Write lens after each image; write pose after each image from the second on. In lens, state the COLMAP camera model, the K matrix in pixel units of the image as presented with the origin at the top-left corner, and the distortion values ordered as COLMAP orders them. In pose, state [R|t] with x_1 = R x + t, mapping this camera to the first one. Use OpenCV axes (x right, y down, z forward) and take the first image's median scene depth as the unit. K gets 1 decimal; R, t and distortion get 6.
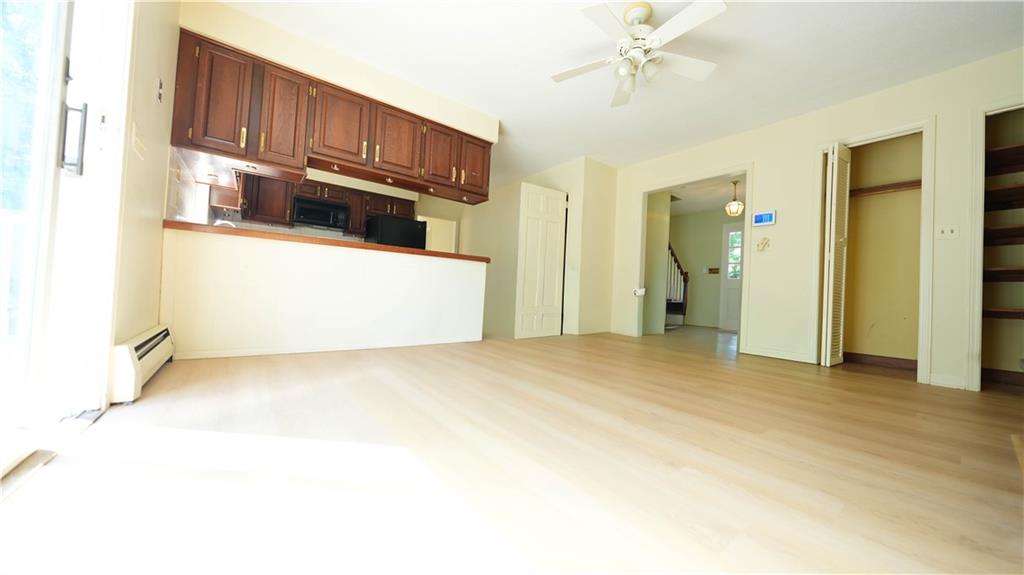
lens RADIAL K [[347.7, 0, 515.6], [0, 347.7, 285.8], [0, 0, 1]] dist [-0.000635, -0.000121]
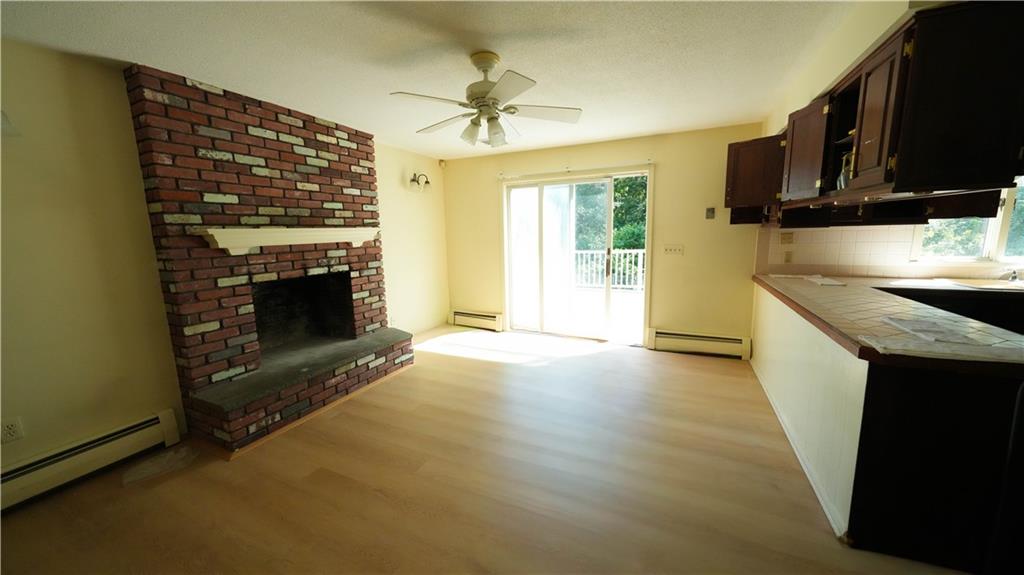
lens RADIAL K [[347.7, 0, 515.6], [0, 347.7, 285.8], [0, 0, 1]] dist [-0.000635, -0.000121]
pose [[-0.880799, 0.044431, -0.471401, 0.448720], [-0.012751, 0.993001, 0.117417, -0.191328], [0.473318, 0.109432, -0.874068, 1.157078]]
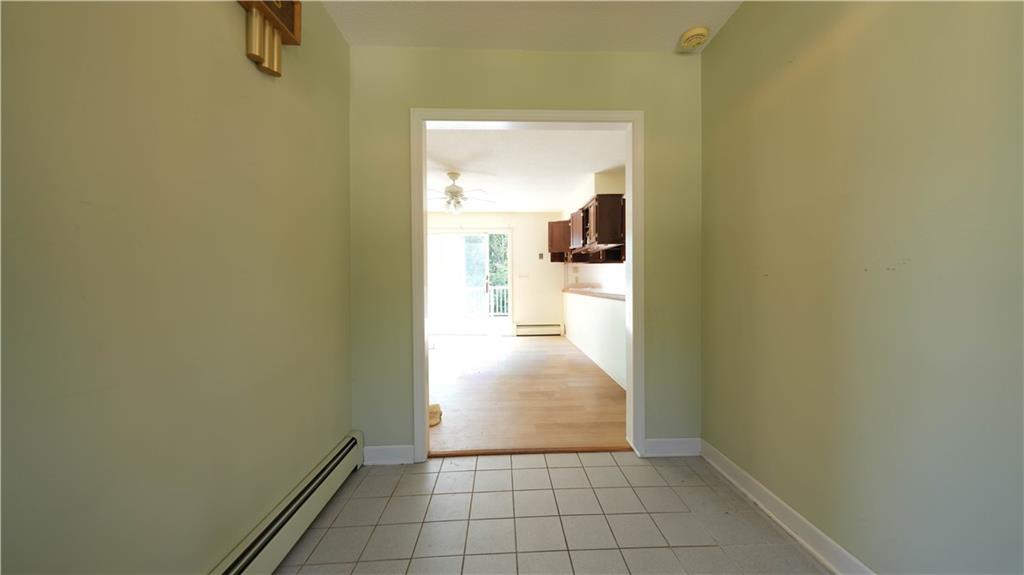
lens RADIAL K [[347.7, 0, 515.6], [0, 347.7, 285.8], [0, 0, 1]] dist [-0.000635, -0.000121]
pose [[-0.567271, -0.036097, -0.822740, 1.064364], [-0.008426, 0.999241, -0.038031, -0.059807], [0.823488, -0.014642, -0.567144, 1.459720]]
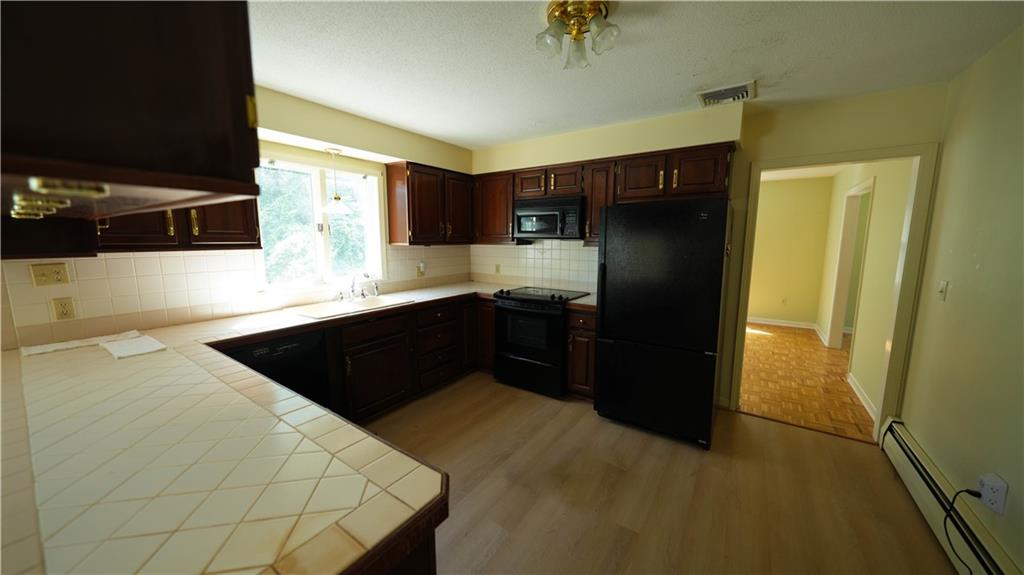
lens RADIAL K [[347.7, 0, 515.6], [0, 347.7, 285.8], [0, 0, 1]] dist [-0.000635, -0.000121]
pose [[0.319117, 0.082276, -0.944137, 0.029954], [0.027771, 0.994985, 0.096094, -0.229386], [0.947308, -0.056885, 0.315232, 1.139165]]
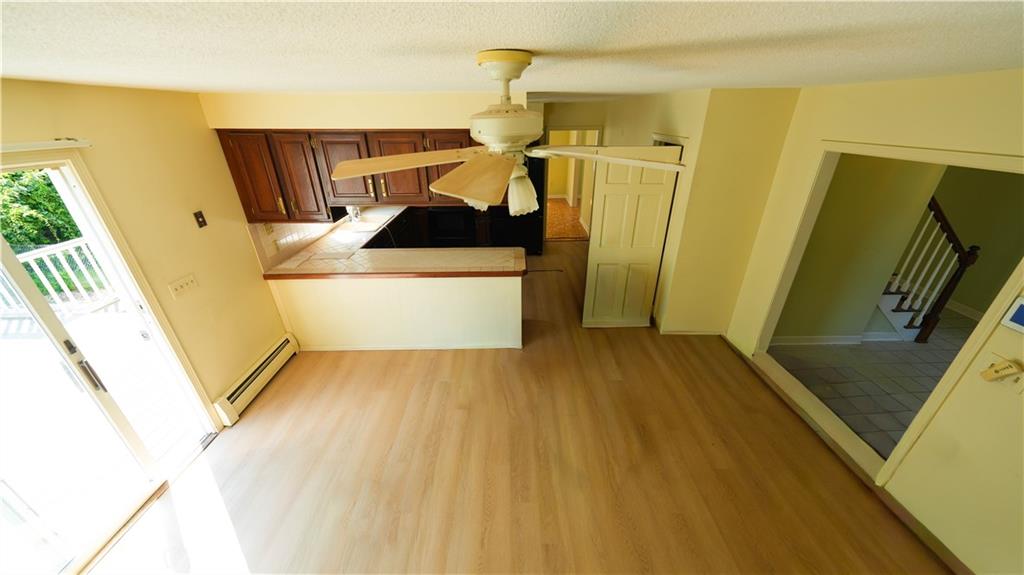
lens RADIAL K [[347.7, 0, 515.6], [0, 347.7, 285.8], [0, 0, 1]] dist [-0.000635, -0.000121]
pose [[0.802210, 0.211307, -0.558399, 0.422608], [0.058208, 0.903139, 0.425385, -0.434399], [0.594198, -0.373752, 0.712207, 0.341882]]
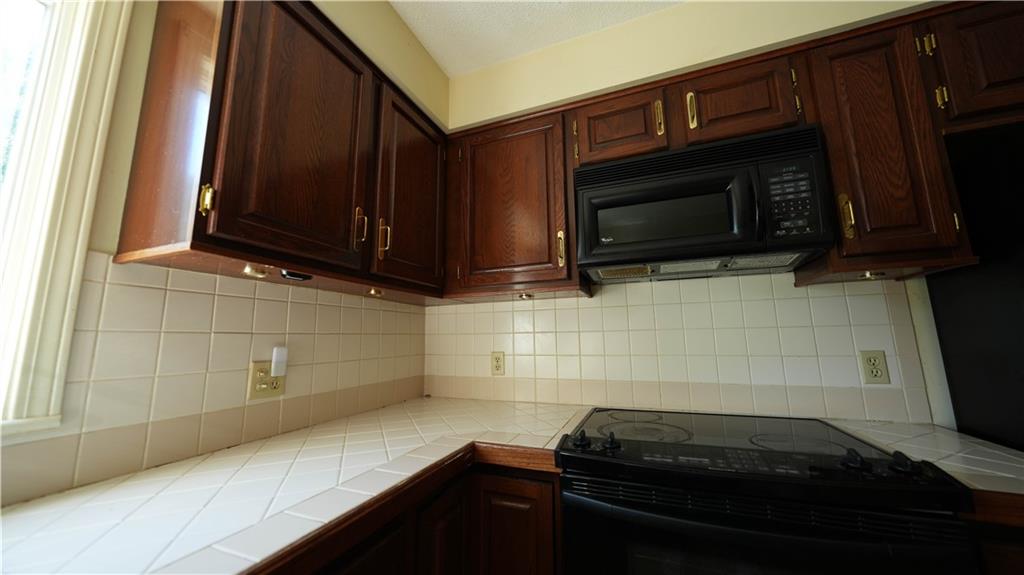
lens RADIAL K [[347.7, 0, 515.6], [0, 347.7, 285.8], [0, 0, 1]] dist [-0.000635, -0.000121]
pose [[0.520246, -0.186172, -0.833477, -0.675422], [0.055969, 0.981284, -0.184252, -0.189715], [0.852181, 0.049208, 0.520929, 1.222590]]
